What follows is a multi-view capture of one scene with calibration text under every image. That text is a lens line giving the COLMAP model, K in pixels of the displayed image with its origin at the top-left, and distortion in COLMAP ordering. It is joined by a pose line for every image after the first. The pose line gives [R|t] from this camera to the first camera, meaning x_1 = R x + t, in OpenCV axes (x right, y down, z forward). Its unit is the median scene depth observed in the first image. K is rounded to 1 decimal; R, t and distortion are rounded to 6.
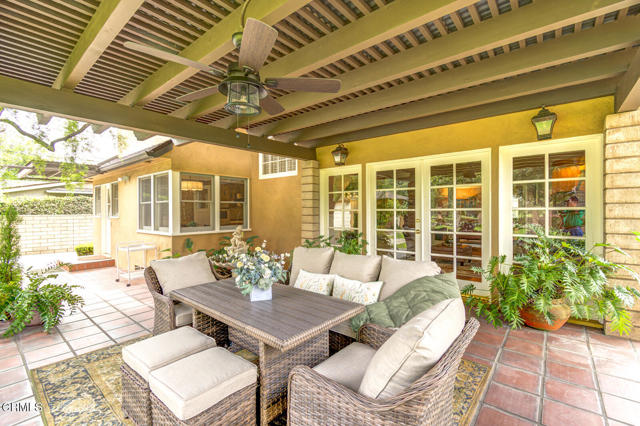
lens RADIAL K [[280.7, 0, 317.3], [0, 280.7, 209.3], [0, 0, 1]] dist [0.001556, 0.000095]
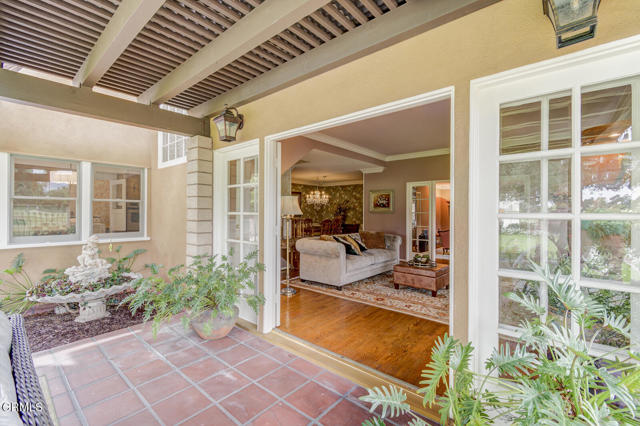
lens RADIAL K [[286.1, 0, 318.6], [0, 286.1, 209.6], [0, 0, 1]] dist [0.001728, -0.000096]
pose [[0.999930, 0.011073, -0.004279, 0.262017], [-0.011093, 0.999927, -0.004686, -0.005303], [0.004227, 0.004734, 0.999980, 0.344954]]
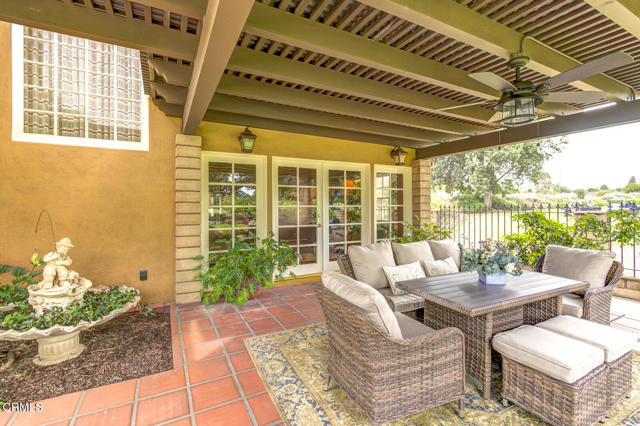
lens RADIAL K [[286.1, 0, 318.6], [0, 286.1, 209.6], [0, 0, 1]] dist [0.001728, -0.000096]
pose [[0.374591, -0.007064, 0.927163, -0.576527], [0.004232, 0.999974, 0.005909, 0.006978], [-0.927180, 0.001711, 0.374611, 0.451391]]
